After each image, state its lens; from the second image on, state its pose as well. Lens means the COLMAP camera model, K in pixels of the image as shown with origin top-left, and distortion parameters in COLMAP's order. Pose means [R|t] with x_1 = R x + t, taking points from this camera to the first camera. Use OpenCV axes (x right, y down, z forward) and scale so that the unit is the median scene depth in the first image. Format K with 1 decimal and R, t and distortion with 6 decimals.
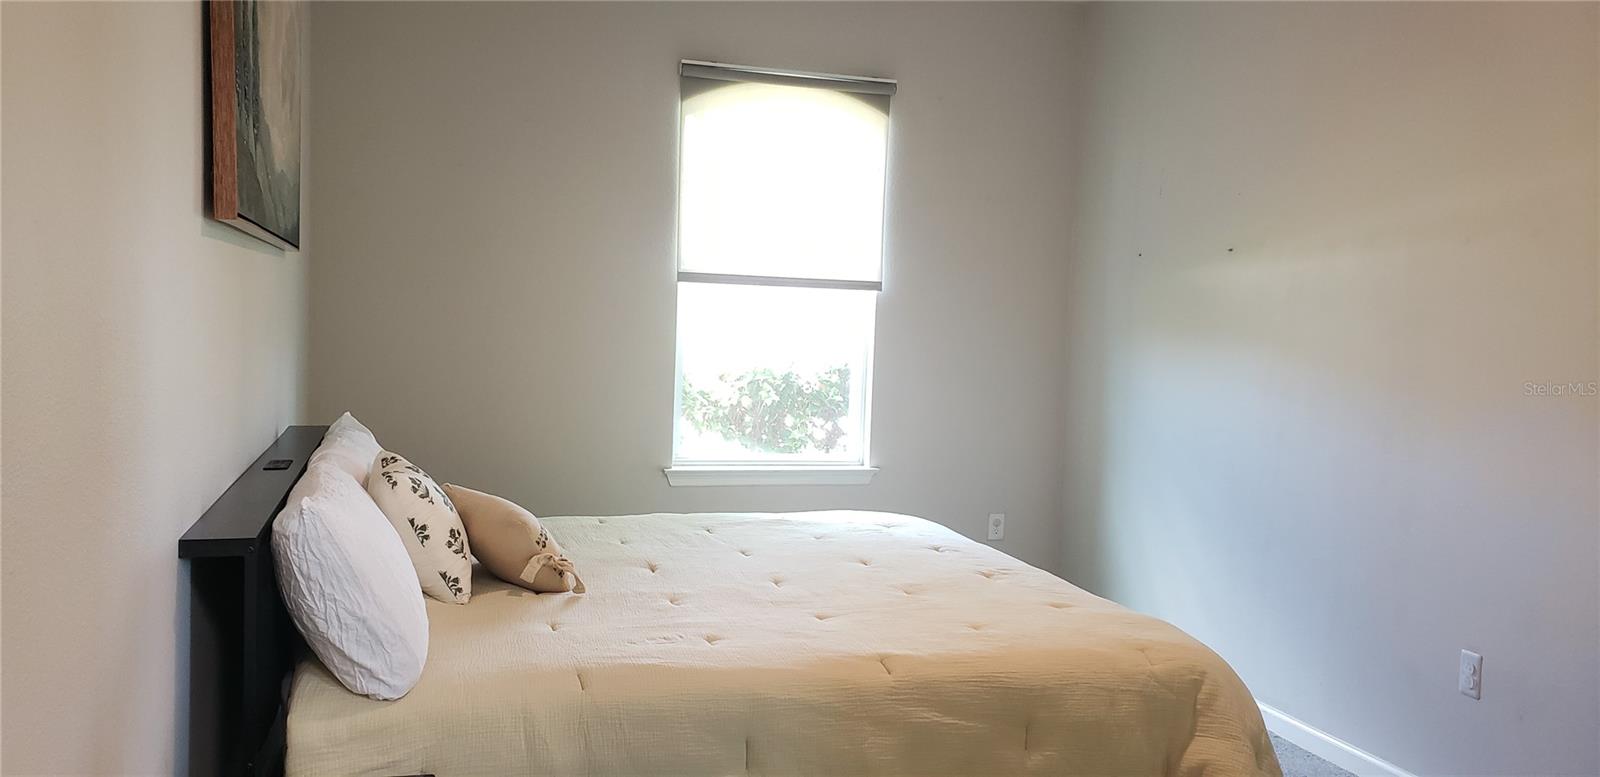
lens RADIAL K [[1232.7, 0, 793.4], [0, 1232.7, 382.5], [0, 0, 1]] dist [0.083197, -0.091211]
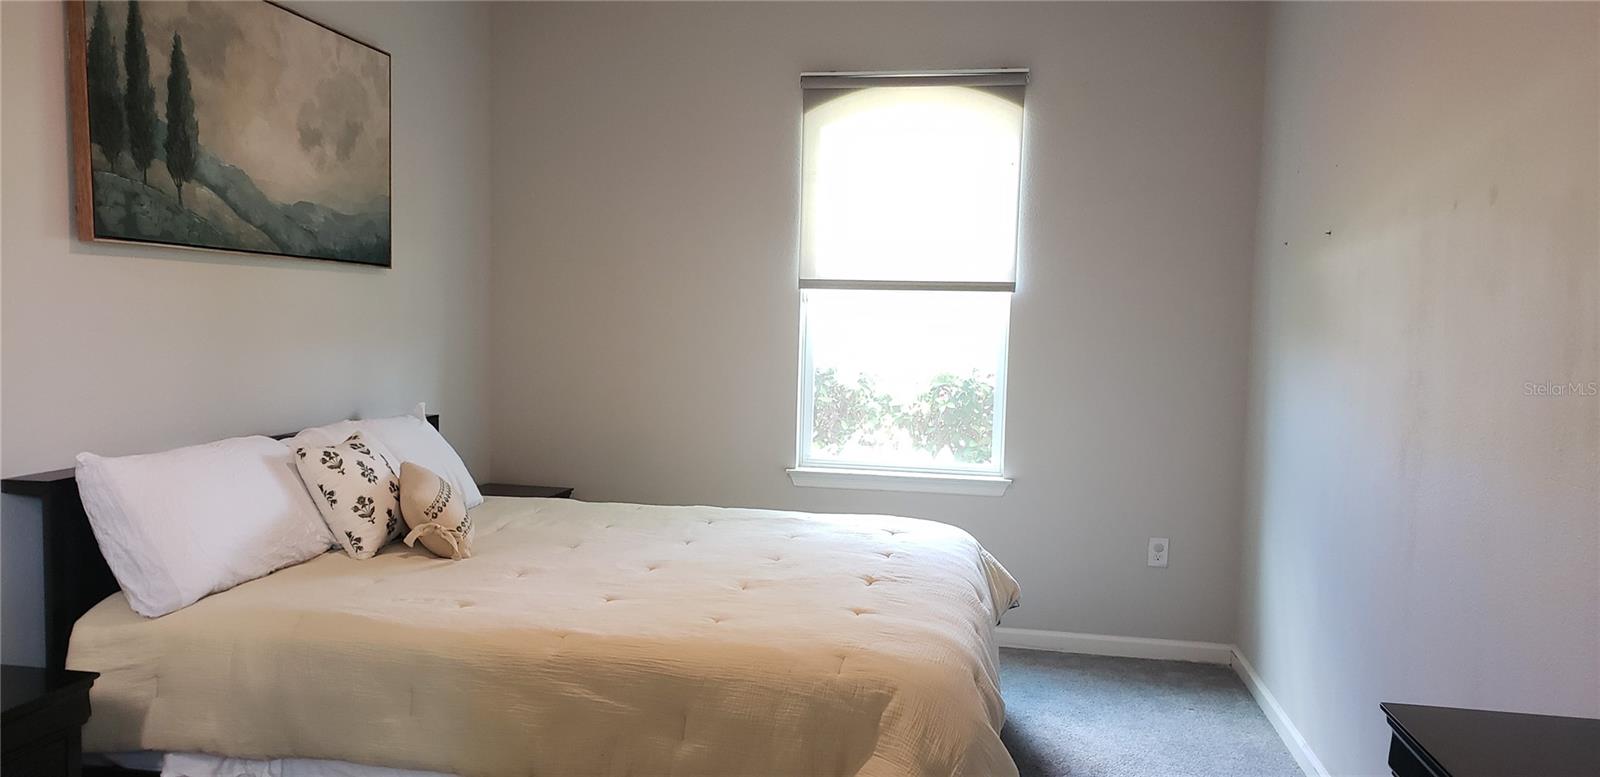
lens RADIAL K [[1232.7, 0, 792.6], [0, 1232.7, 393.7], [0, 0, 1]] dist [0.083197, -0.091211]
pose [[0.883861, 0.011517, -0.467607, 0.645634], [-0.016010, 0.999856, -0.005636, 0.020729], [0.467475, 0.012468, 0.883918, 0.145888]]
